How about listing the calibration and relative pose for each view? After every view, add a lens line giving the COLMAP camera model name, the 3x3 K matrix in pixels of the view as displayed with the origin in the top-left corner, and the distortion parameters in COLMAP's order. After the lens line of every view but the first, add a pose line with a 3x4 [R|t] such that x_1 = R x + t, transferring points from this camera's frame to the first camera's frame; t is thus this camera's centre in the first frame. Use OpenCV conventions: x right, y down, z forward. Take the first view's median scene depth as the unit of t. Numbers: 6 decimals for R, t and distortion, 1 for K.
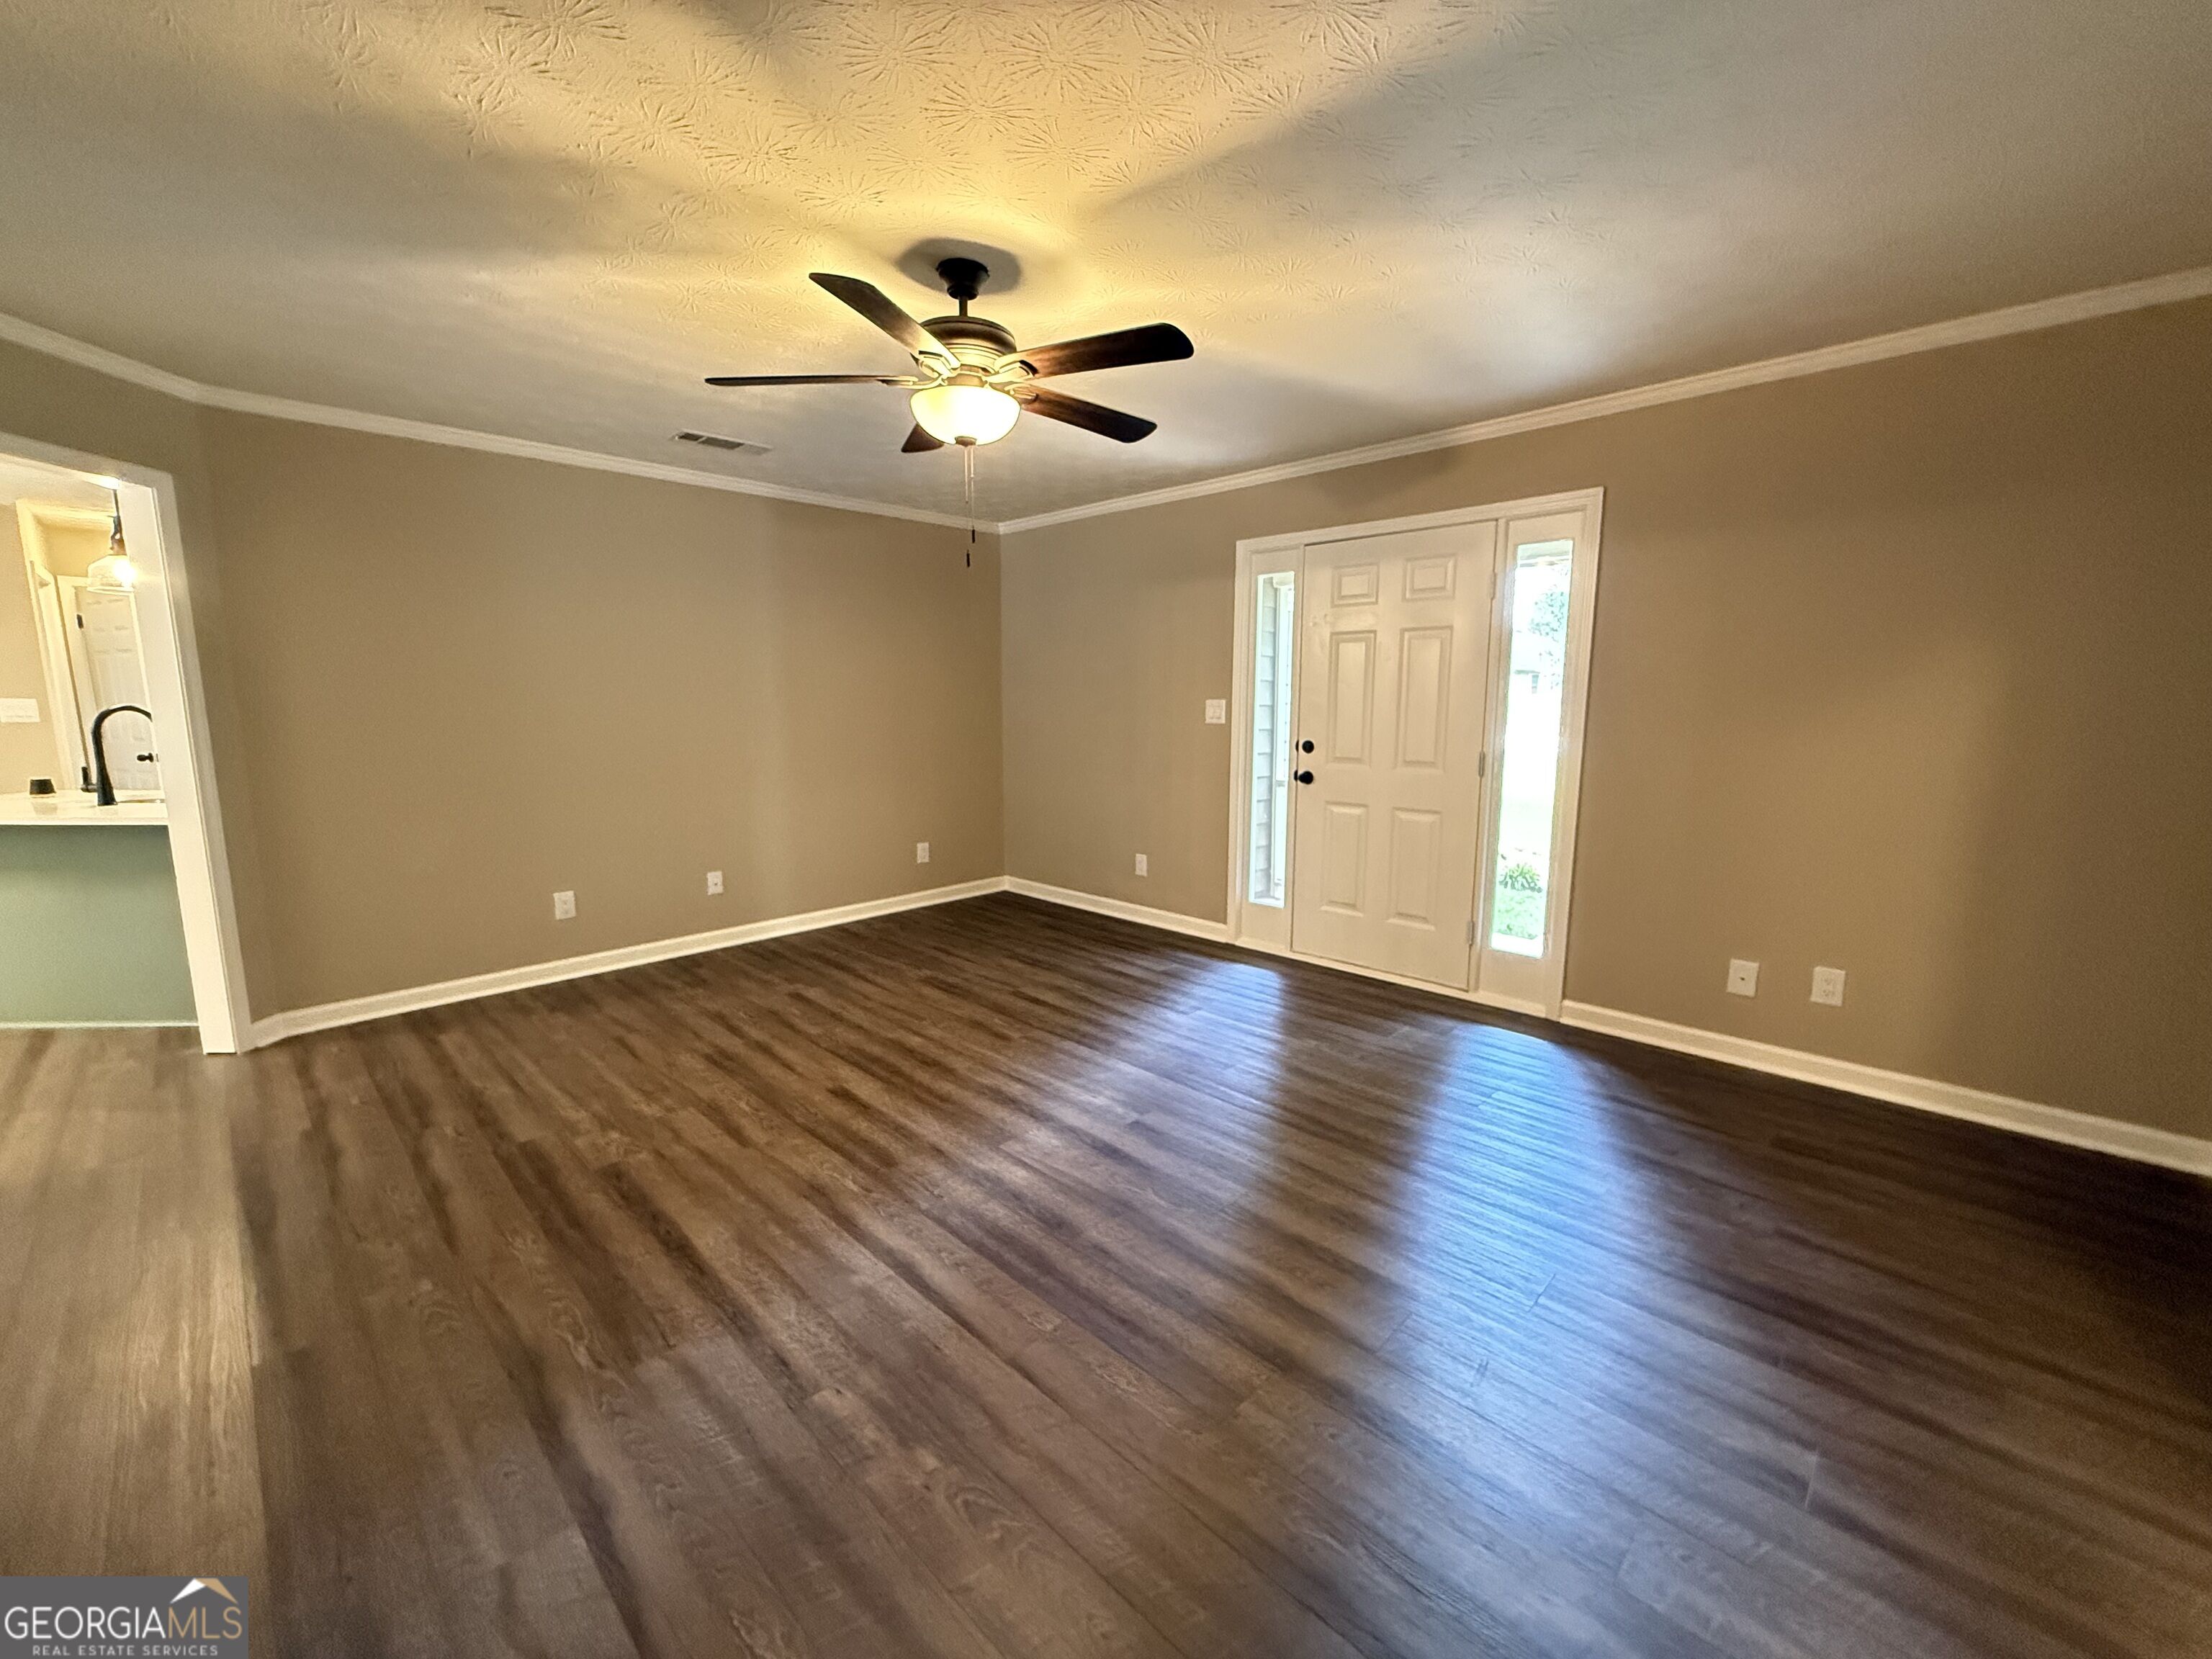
lens RADIAL K [[885.2, 0, 1106.0], [0, 885.2, 829.5], [0, 0, 1]] dist [-0.000182, -0.000026]
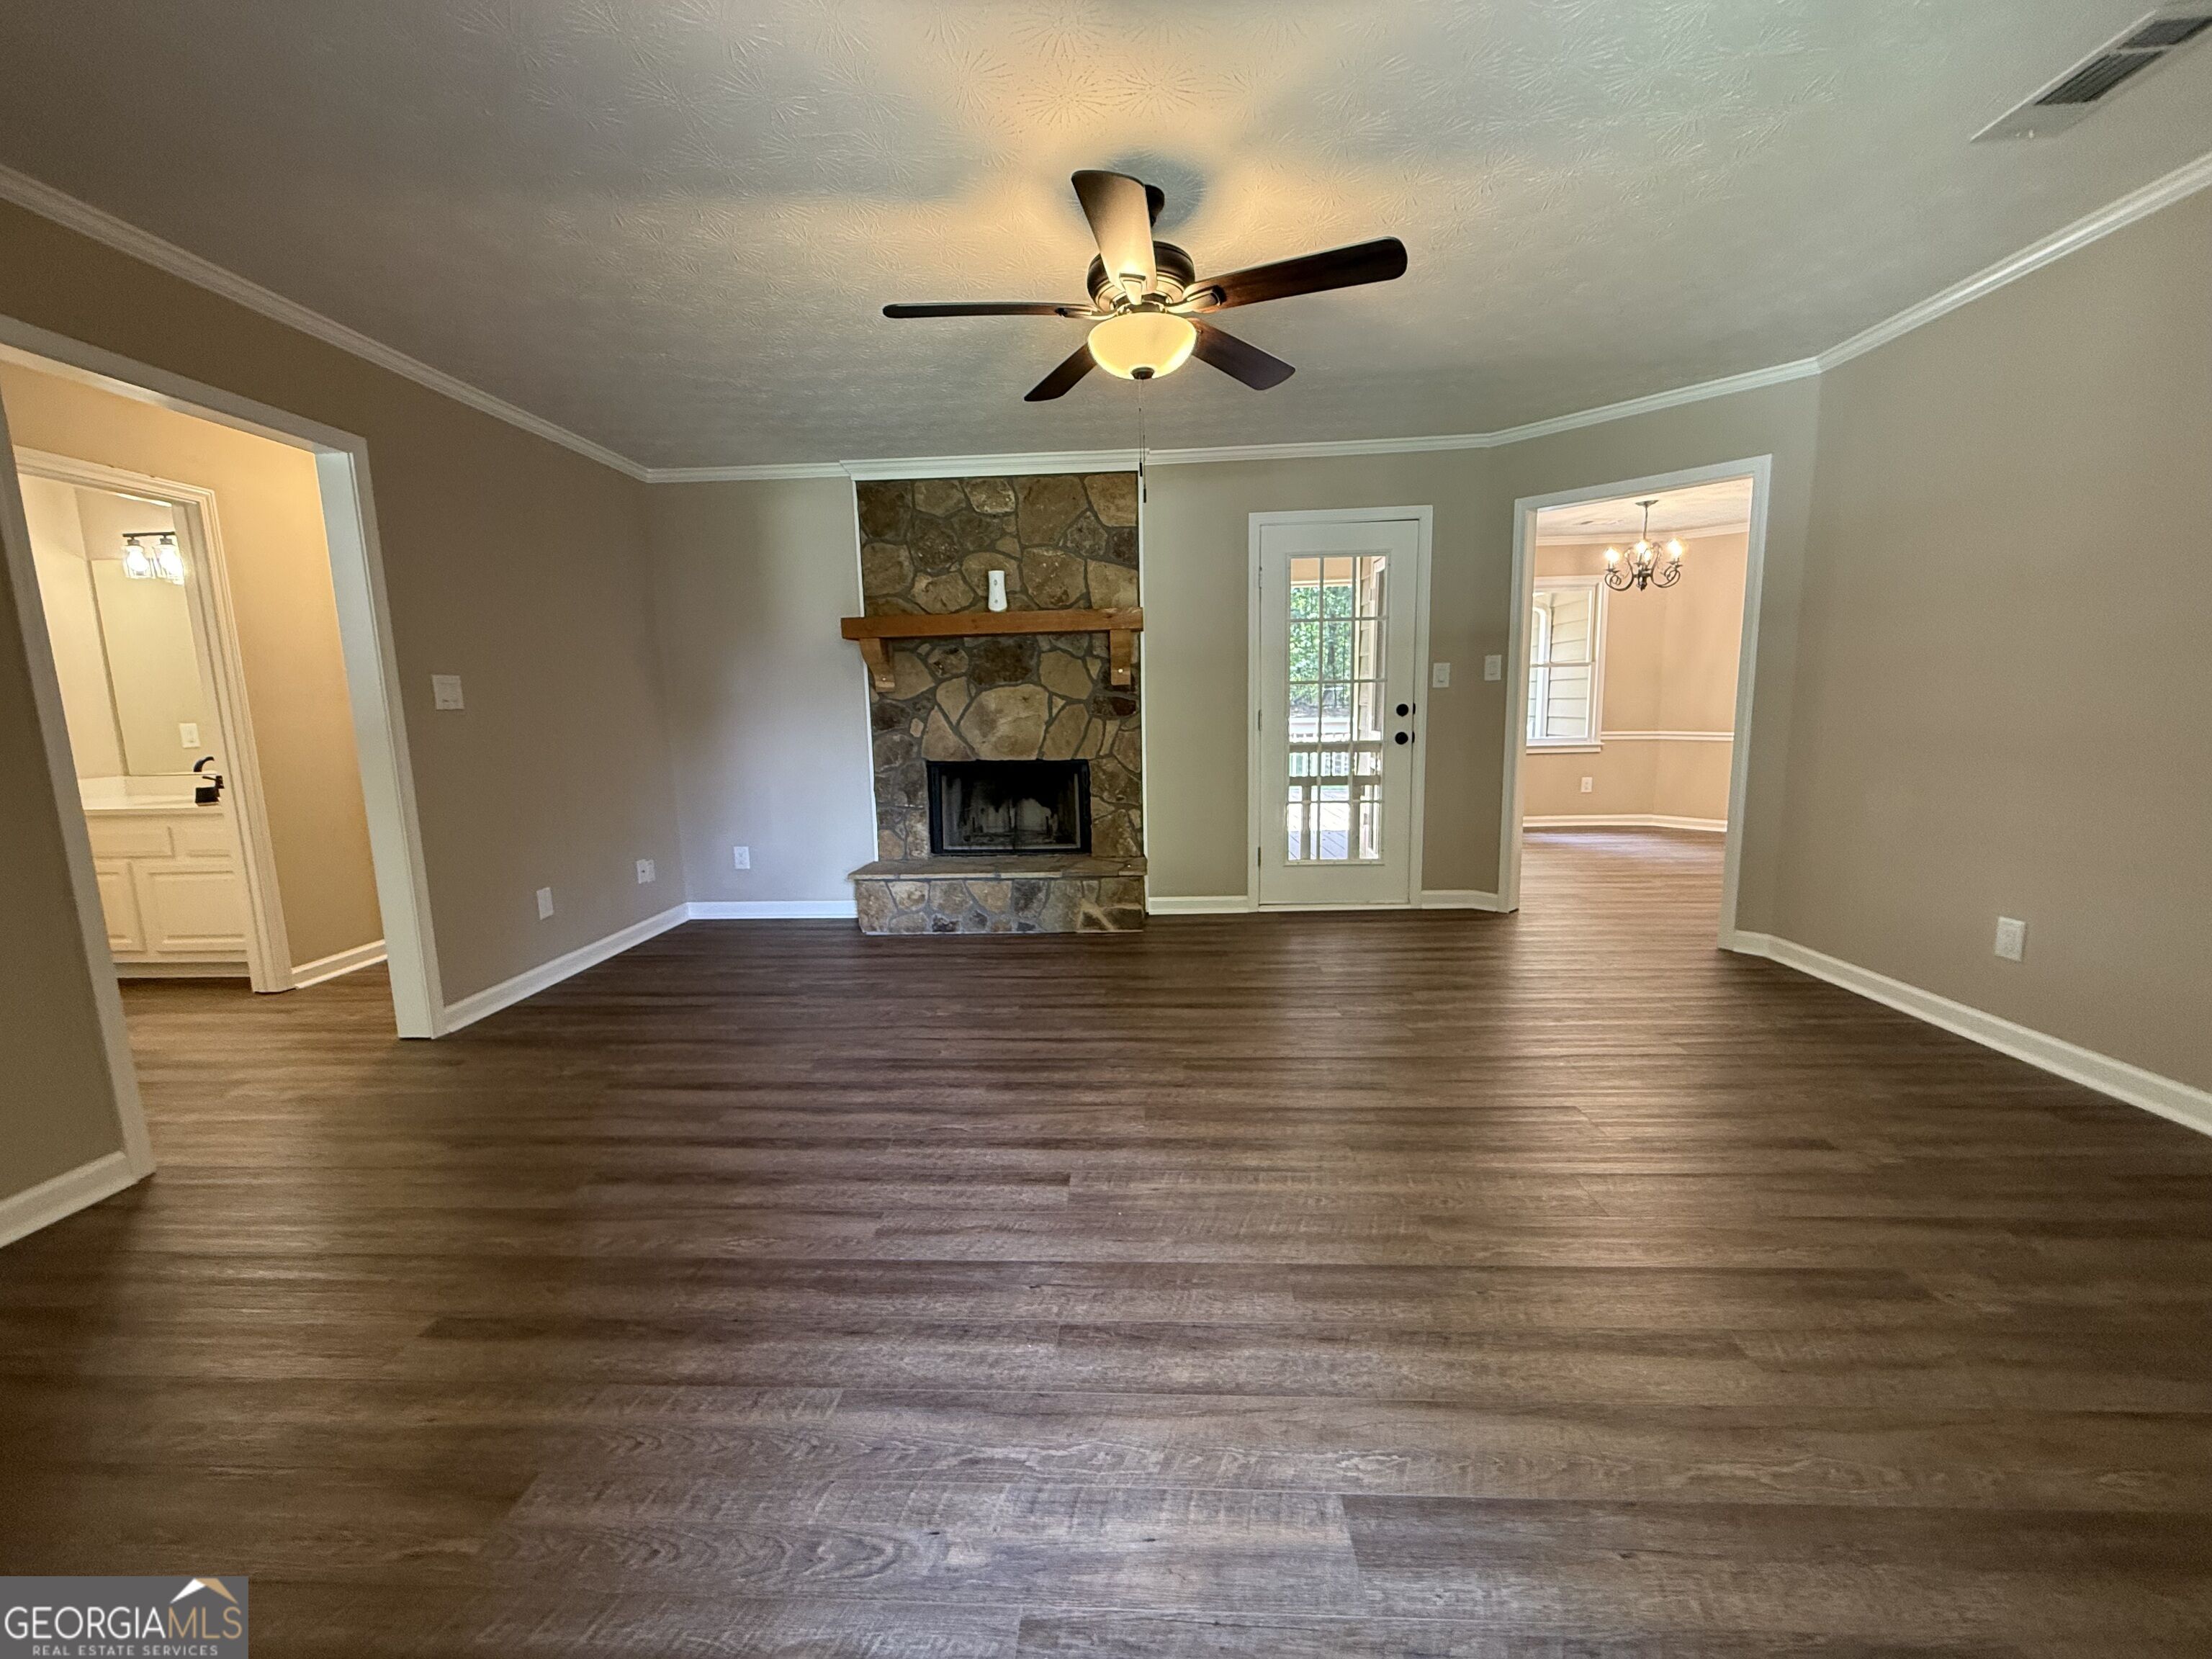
lens RADIAL K [[885.2, 0, 1106.0], [0, 885.2, 829.5], [0, 0, 1]] dist [-0.000182, -0.000026]
pose [[-0.750185, 0.110716, -0.651893, 0.522473], [-0.075265, 0.965177, 0.250537, -0.177467], [0.656930, 0.237014, -0.715728, 1.650071]]
